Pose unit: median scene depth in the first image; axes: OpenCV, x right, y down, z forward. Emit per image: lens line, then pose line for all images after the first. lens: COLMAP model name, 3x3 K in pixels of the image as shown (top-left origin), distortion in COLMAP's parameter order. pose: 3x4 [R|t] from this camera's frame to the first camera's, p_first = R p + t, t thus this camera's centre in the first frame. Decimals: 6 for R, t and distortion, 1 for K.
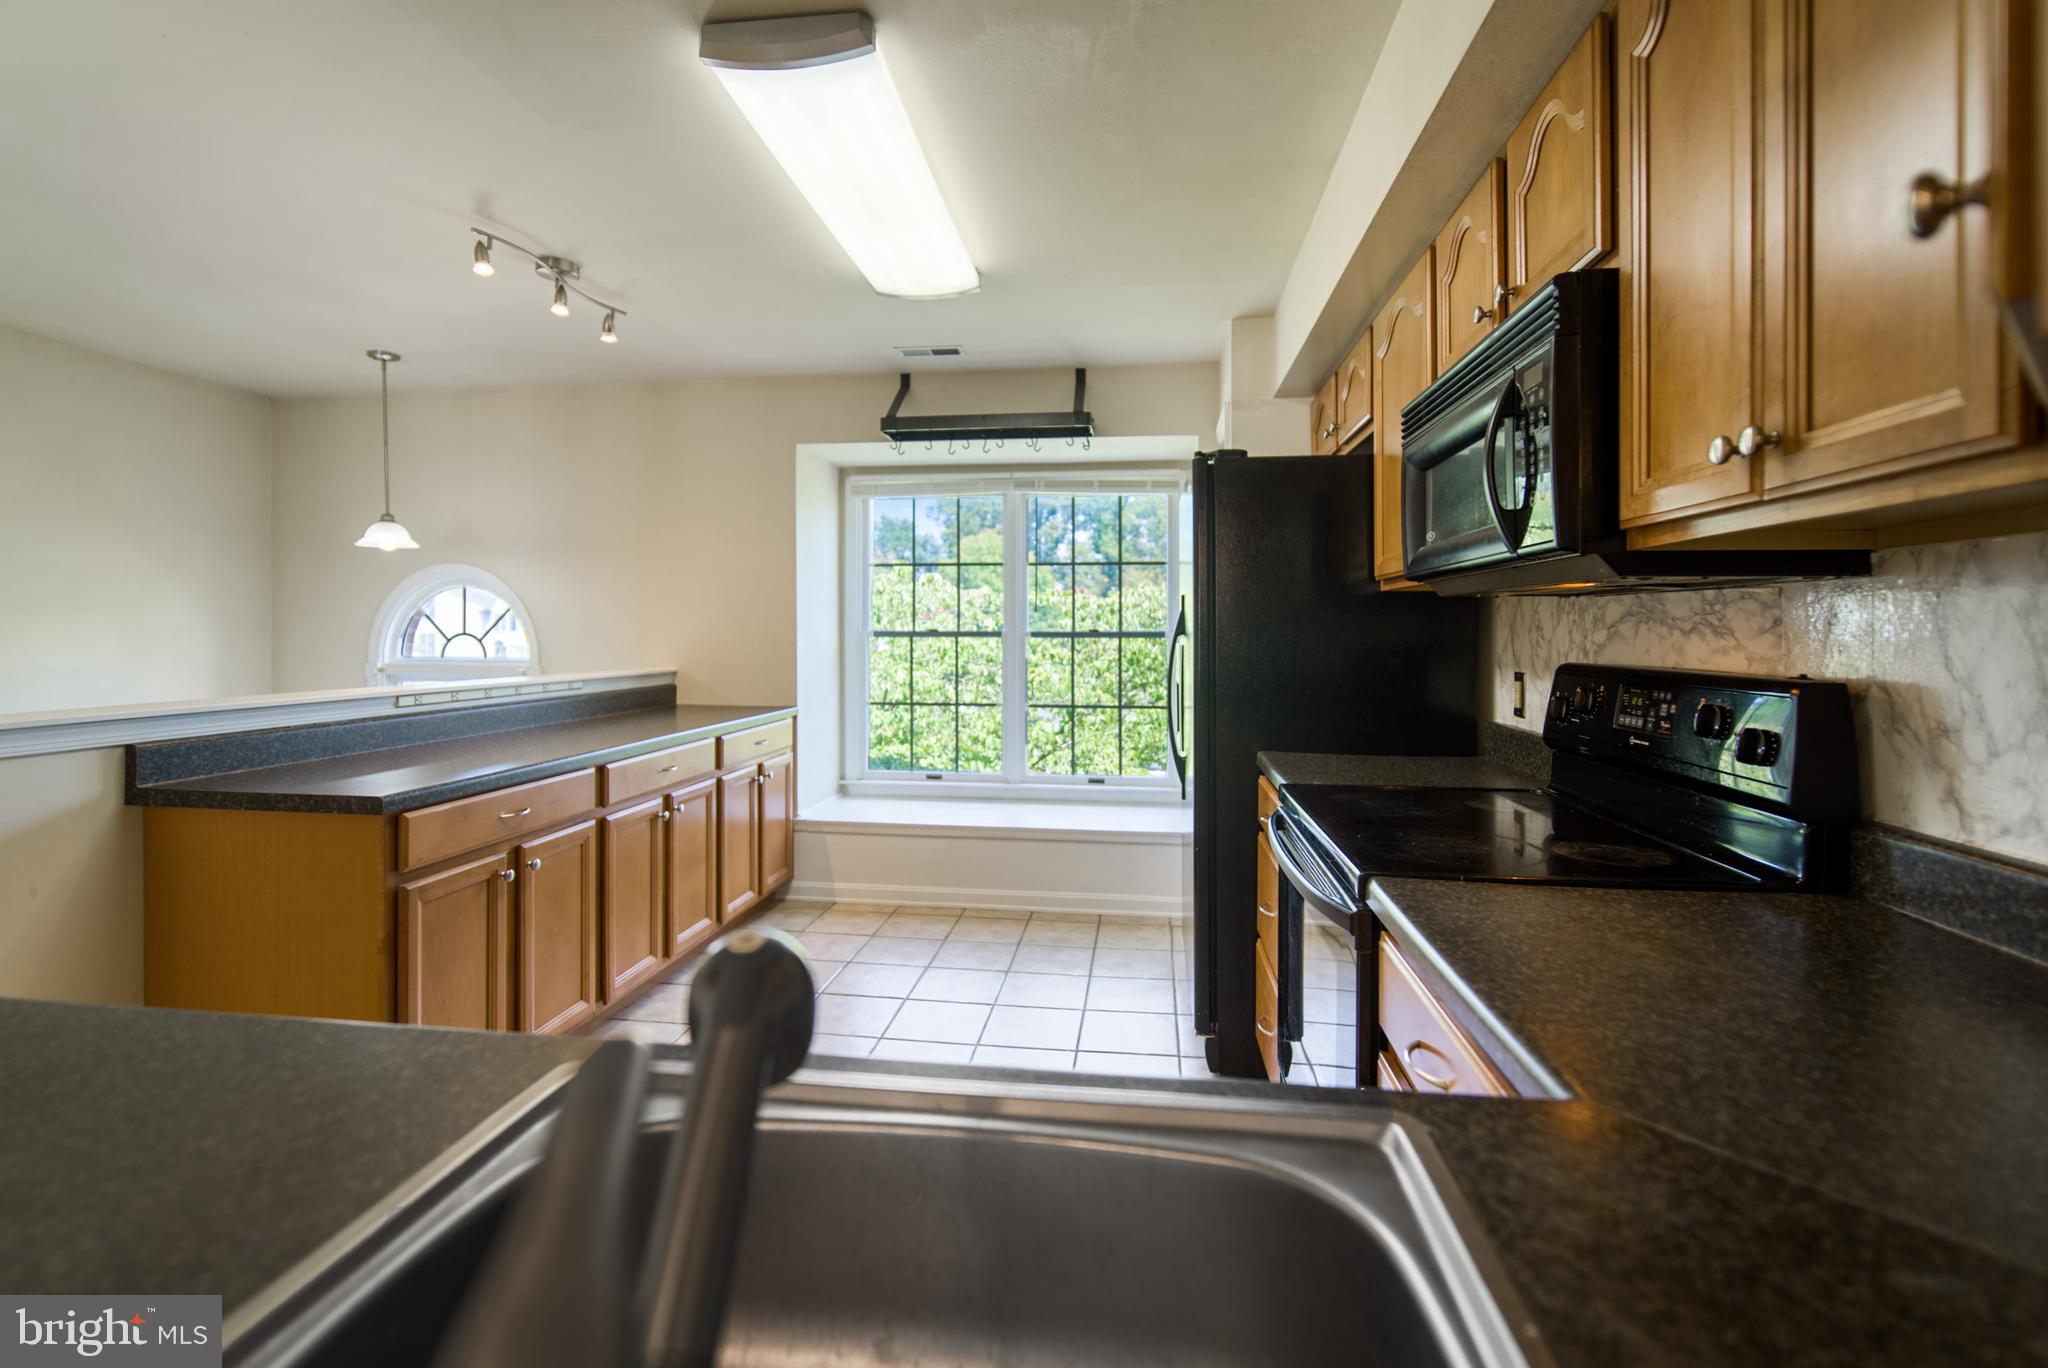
lens RADIAL K [[913.1, 0, 1027.1], [0, 913.1, 647.6], [0, 0, 1]] dist [-0.011918, -0.000169]
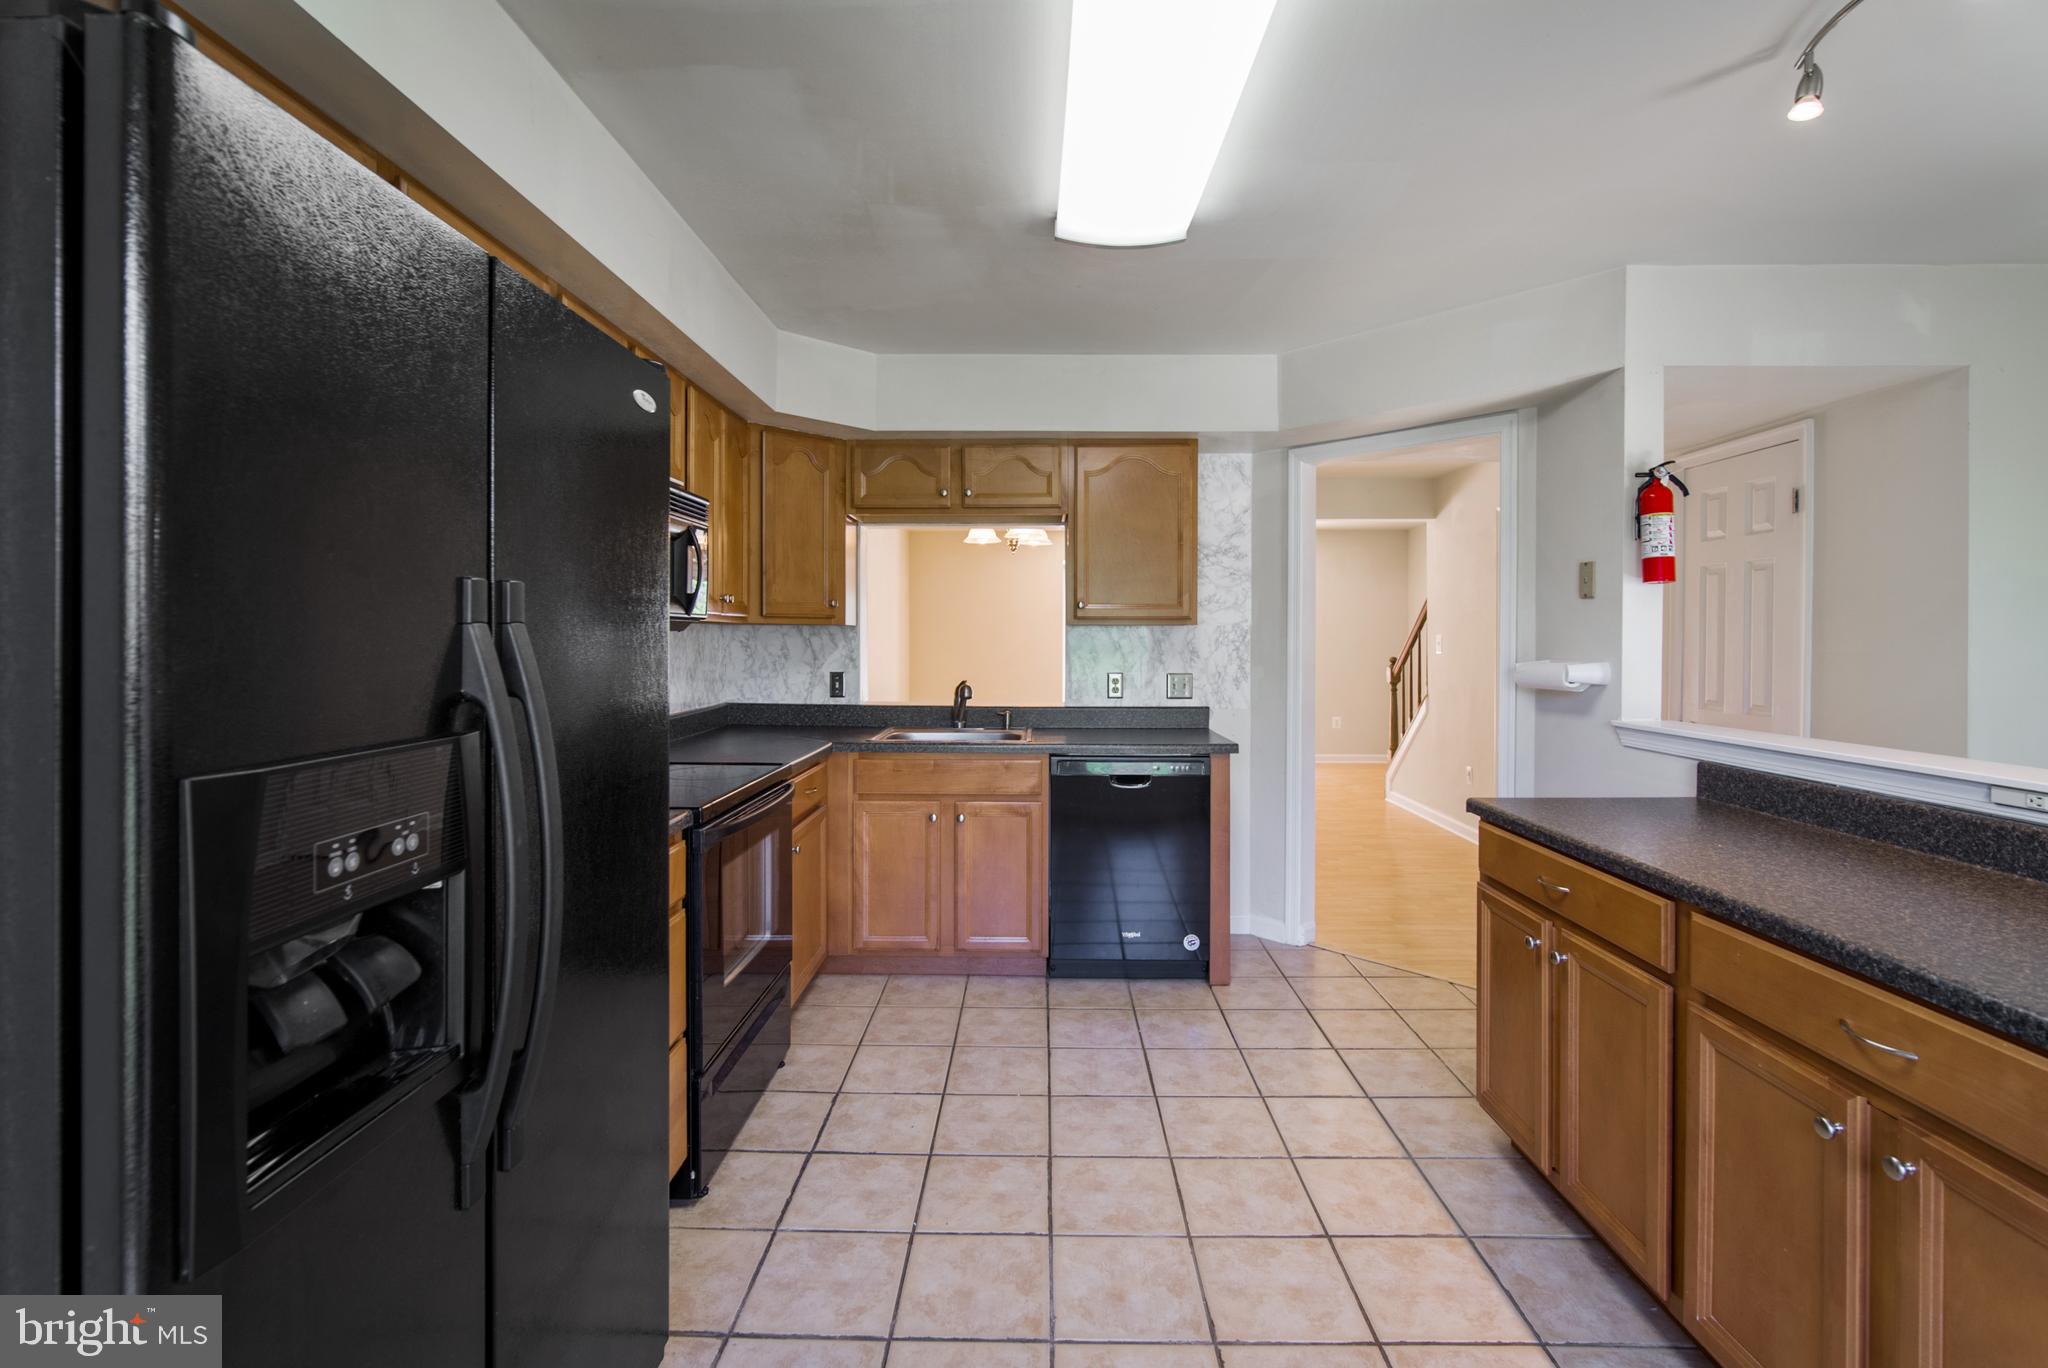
lens RADIAL K [[913.1, 0, 1027.1], [0, 913.1, 647.6], [0, 0, 1]] dist [-0.011918, -0.000169]
pose [[-0.993866, -0.005670, -0.110446, 0.011014], [-0.009013, 0.999516, 0.029790, -0.037780], [0.110224, 0.030603, -0.993436, 1.141885]]
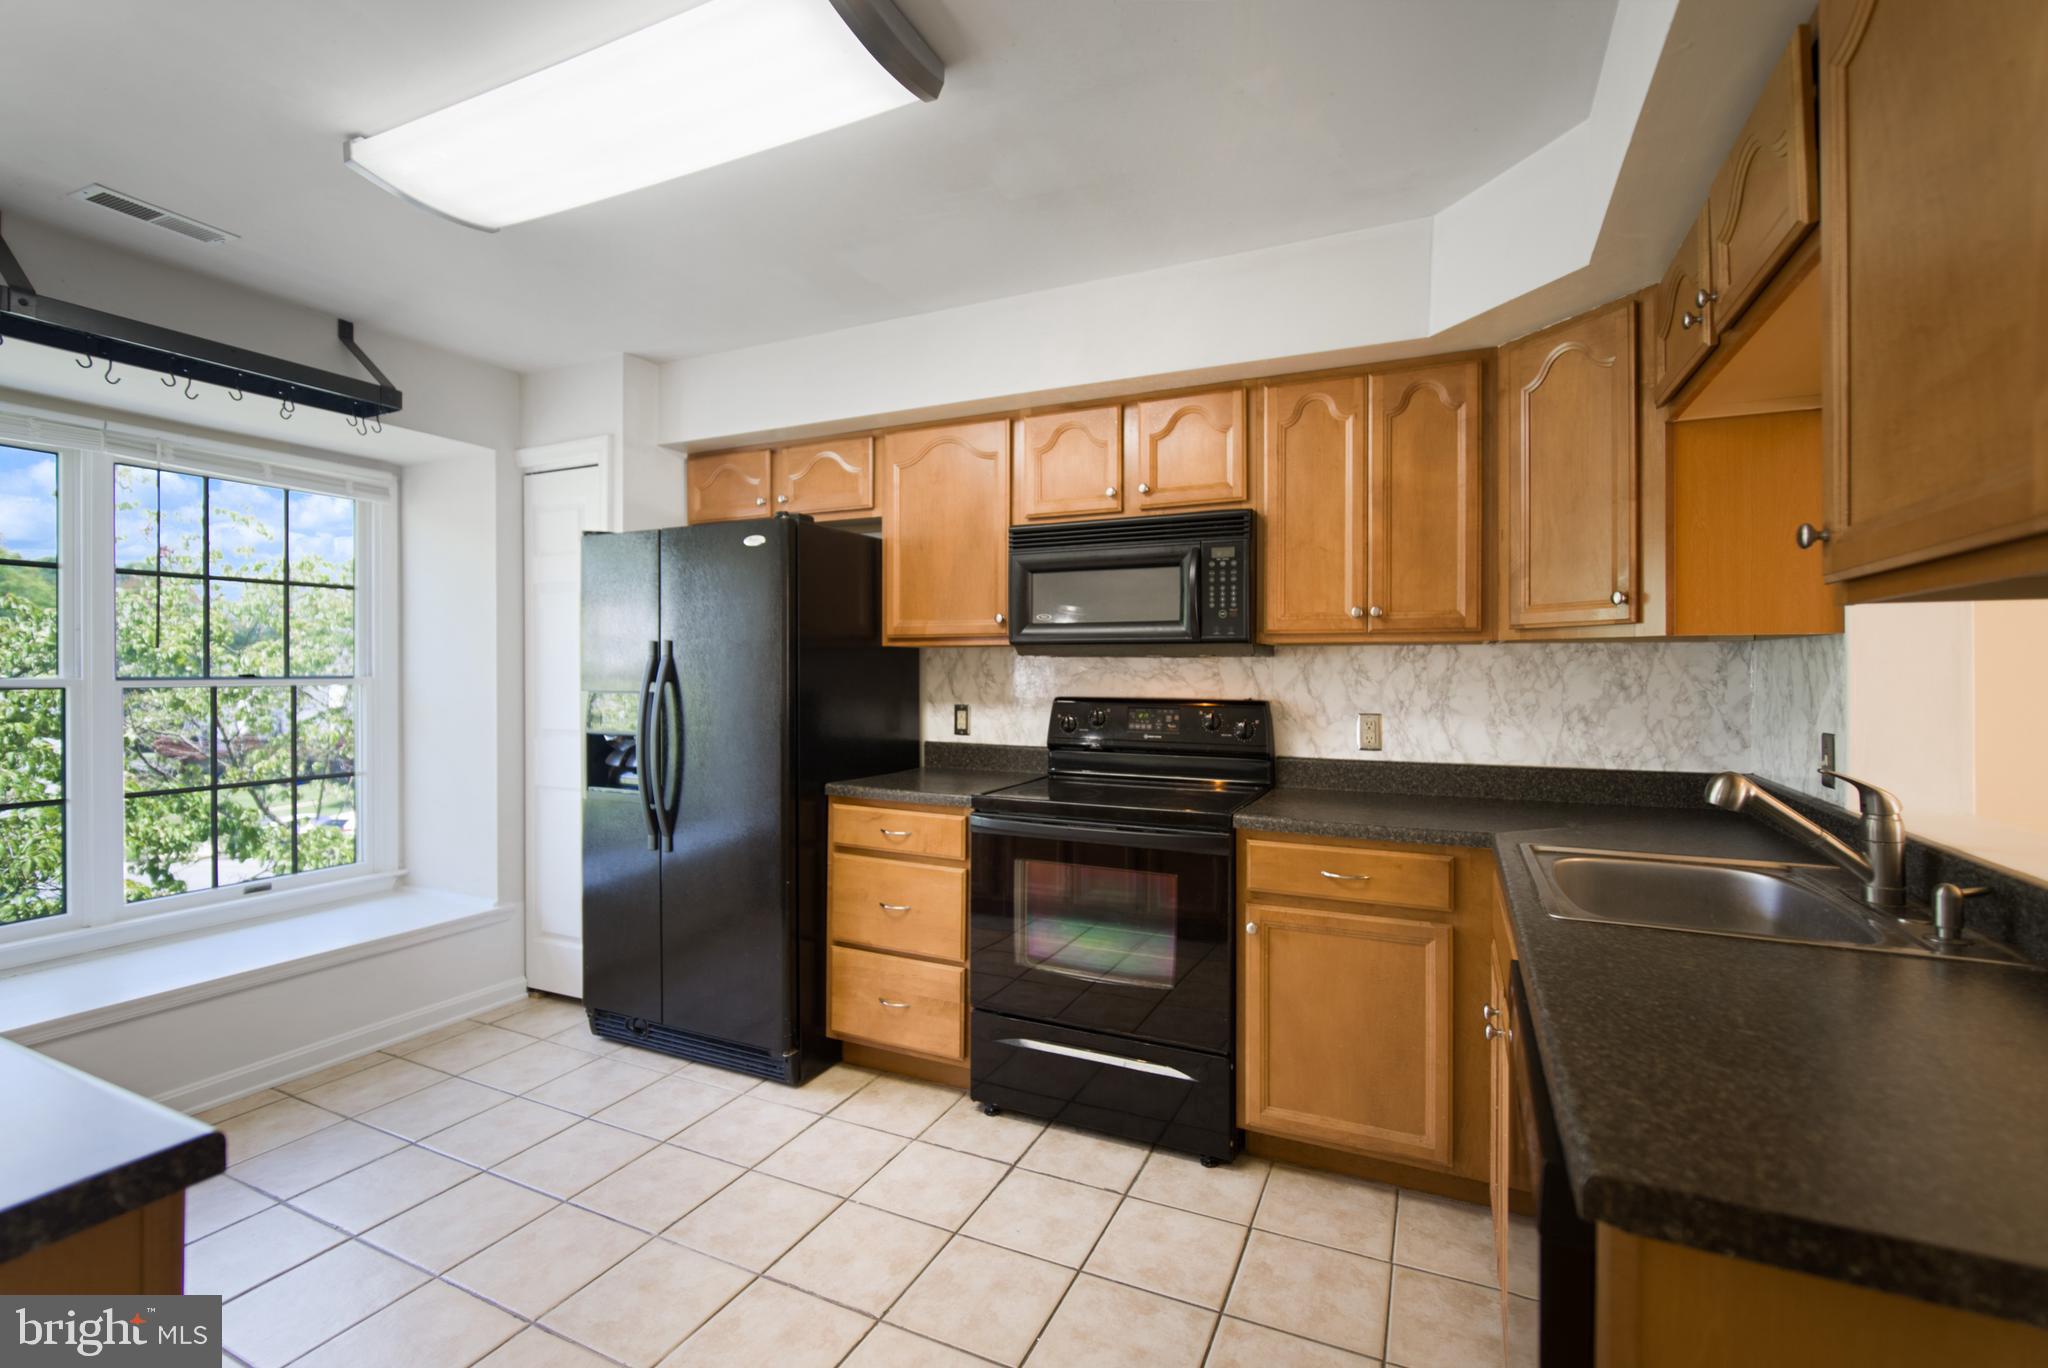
lens RADIAL K [[898.0, 0, 1024.0], [0, 898.0, 684.0], [0, 0, 1]] dist [-0.010511, 0.000405]
pose [[0.304987, -0.016510, 0.952213, -0.514847], [0.015654, 0.999802, 0.012322, -0.014609], [-0.952228, 0.011148, 0.305185, 0.289947]]
